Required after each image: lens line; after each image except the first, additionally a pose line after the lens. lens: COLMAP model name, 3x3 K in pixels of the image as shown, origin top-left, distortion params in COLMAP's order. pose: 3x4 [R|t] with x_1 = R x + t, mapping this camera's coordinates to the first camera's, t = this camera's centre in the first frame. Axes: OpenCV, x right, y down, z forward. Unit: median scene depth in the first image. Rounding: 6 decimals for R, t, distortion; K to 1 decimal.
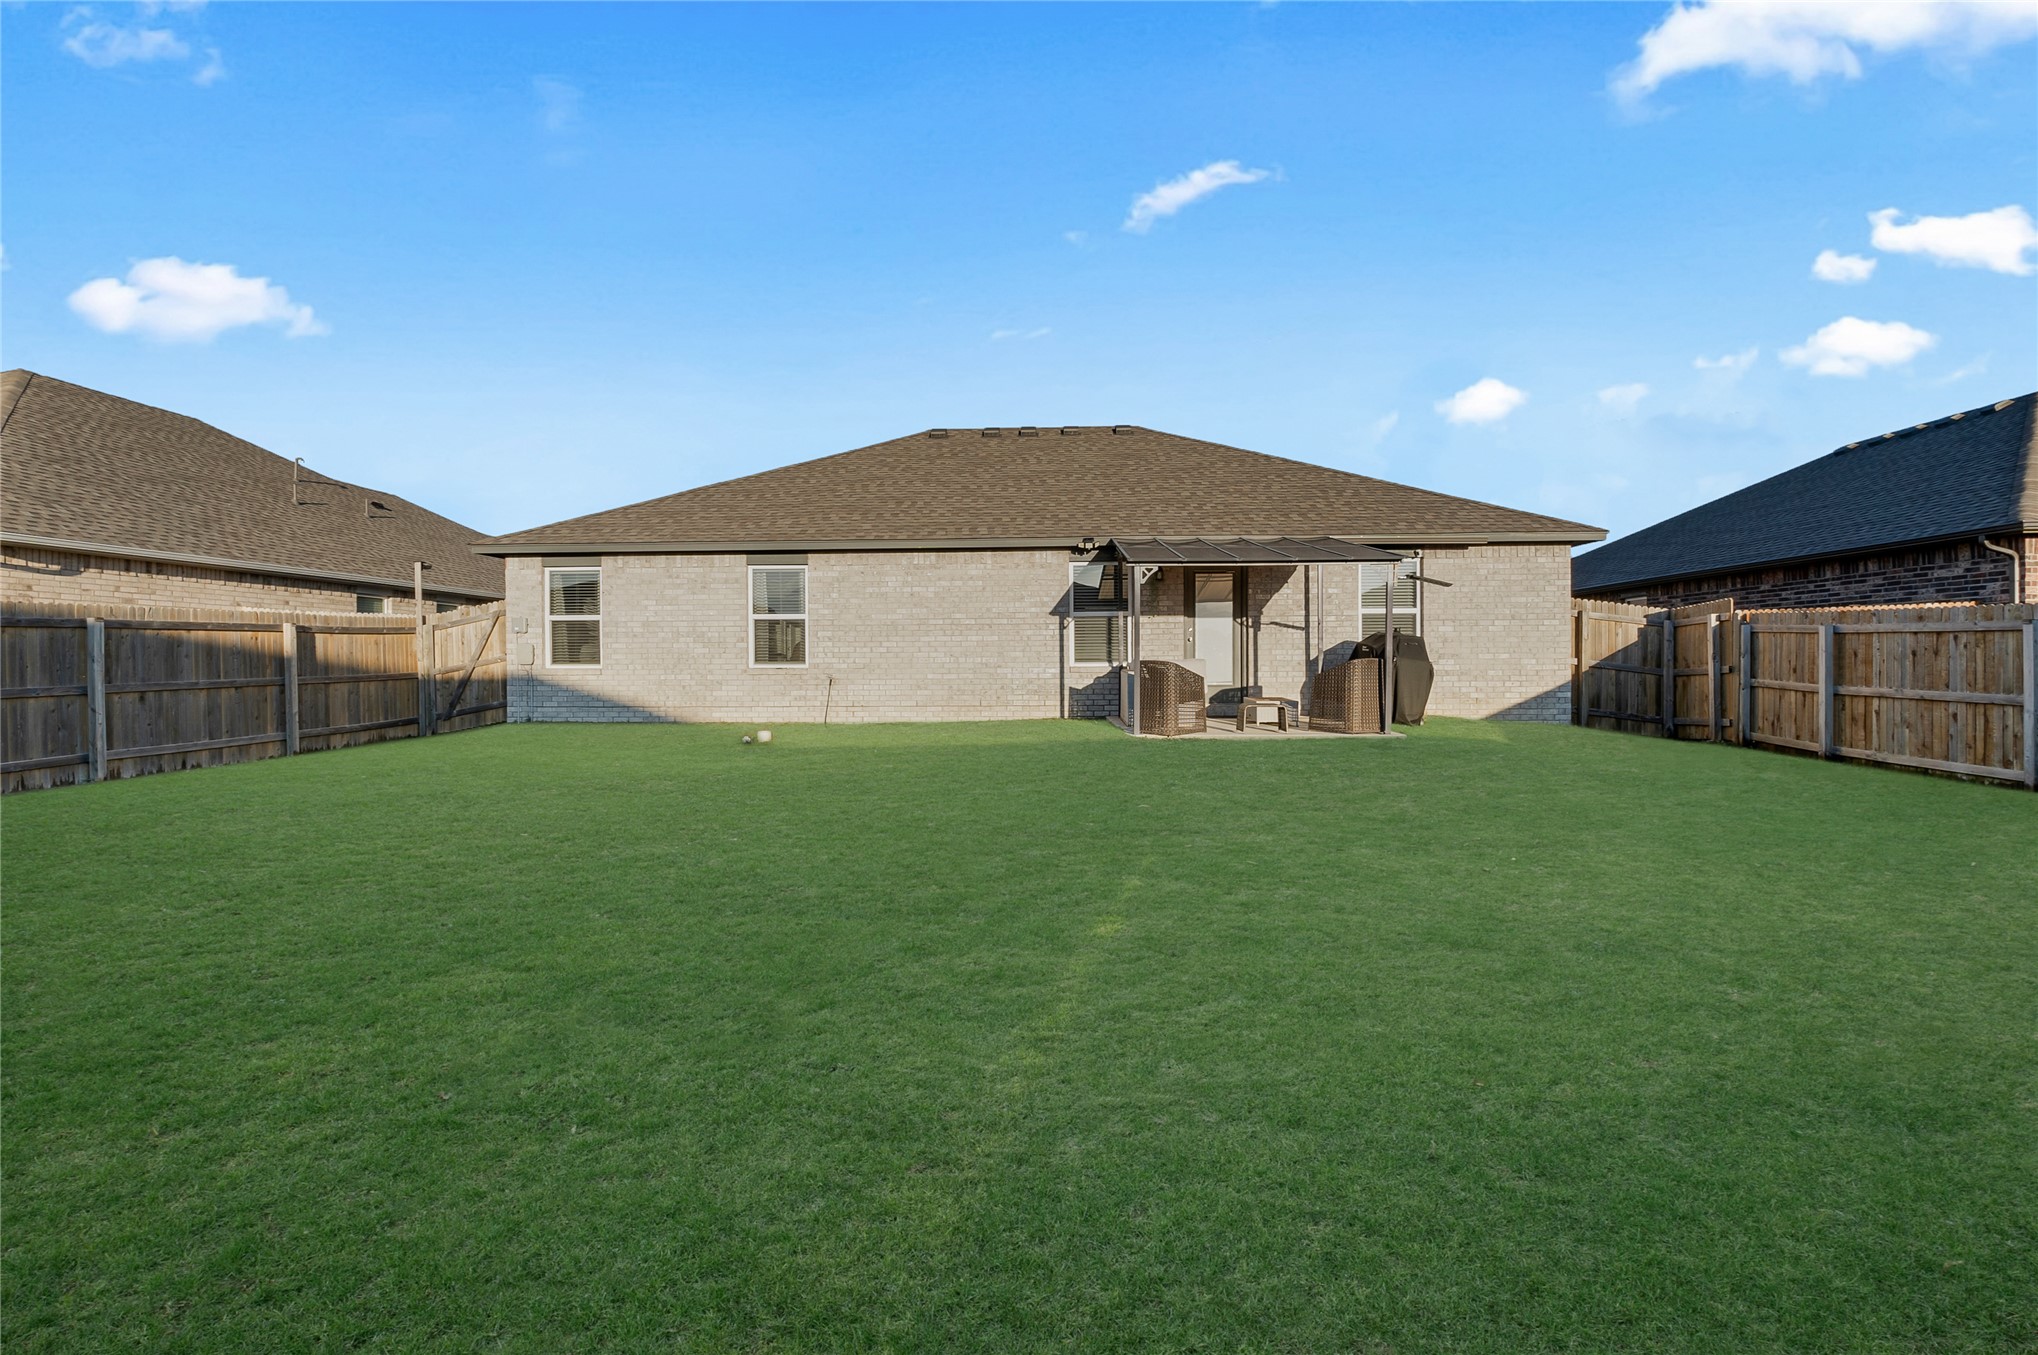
lens RADIAL K [[943.5, 0, 1017.2], [0, 943.5, 655.5], [0, 0, 1]] dist [-0.005772, -0.000595]
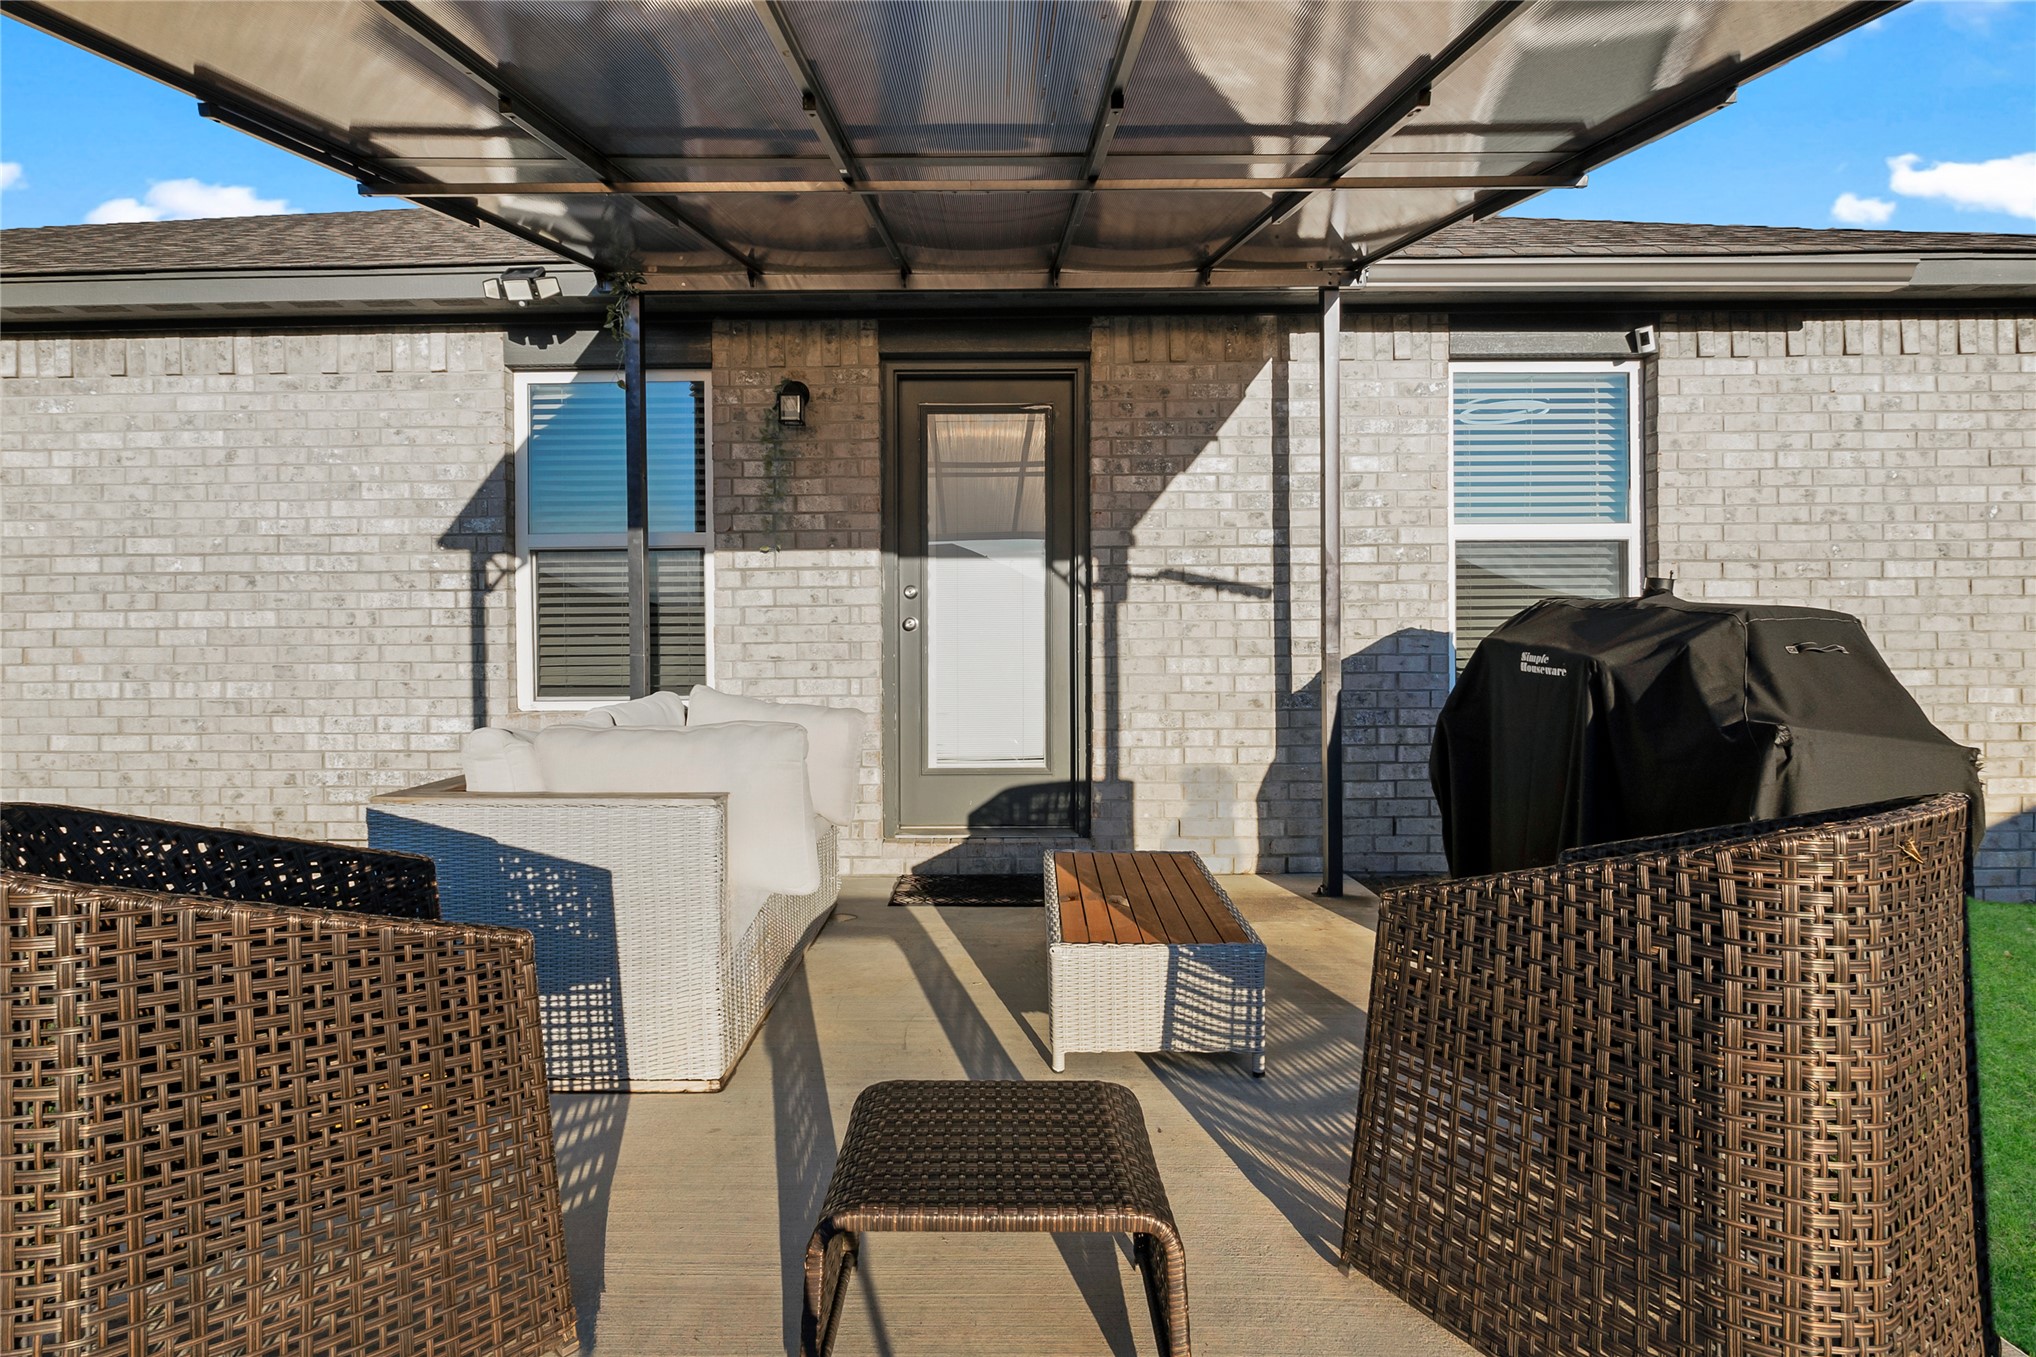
lens RADIAL K [[946.4, 0, 1009.1], [0, 946.4, 664.2], [0, 0, 1]] dist [-0.004537, -0.000624]
pose [[0.999552, -0.001170, 0.029892, 0.208576], [0.000446, 0.999706, 0.024229, -0.011120], [-0.029912, -0.024205, 0.999259, 0.690436]]
